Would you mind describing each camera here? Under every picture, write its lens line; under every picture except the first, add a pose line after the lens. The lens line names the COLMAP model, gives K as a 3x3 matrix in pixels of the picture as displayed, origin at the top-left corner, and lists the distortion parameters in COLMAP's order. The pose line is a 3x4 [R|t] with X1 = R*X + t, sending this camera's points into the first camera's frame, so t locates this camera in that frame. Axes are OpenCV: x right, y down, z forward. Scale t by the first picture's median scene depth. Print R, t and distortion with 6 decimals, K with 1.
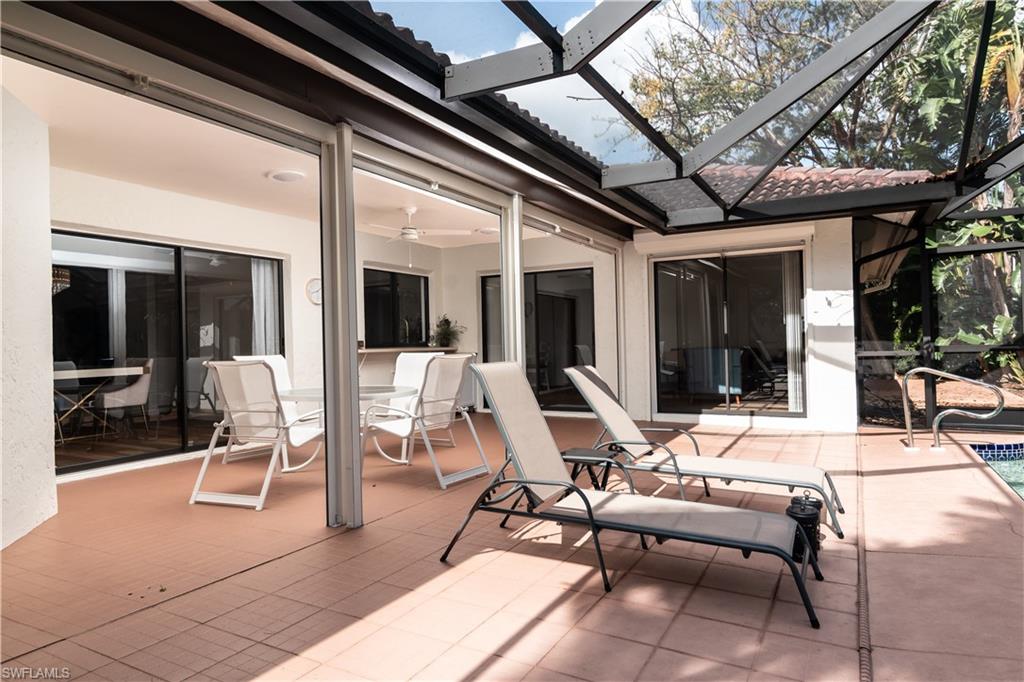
lens RADIAL K [[637.8, 0, 512.0], [0, 637.8, 341.0], [0, 0, 1]] dist [0.001513, 0.000327]
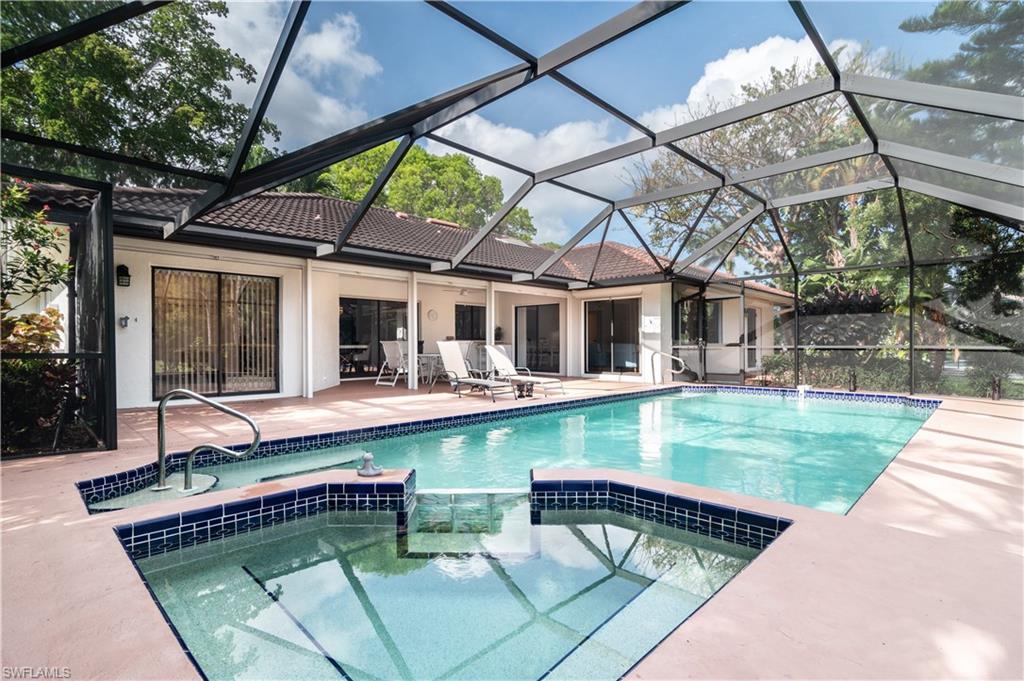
lens RADIAL K [[489.3, 0, 512.0], [0, 489.3, 340.5], [0, 0, 1]] dist [-0.000595, -0.000015]
pose [[0.960773, 0.017797, -0.276764, 0.508573], [-0.016967, 0.999841, 0.005395, 0.001249], [0.276816, -0.000487, 0.960923, -0.720107]]
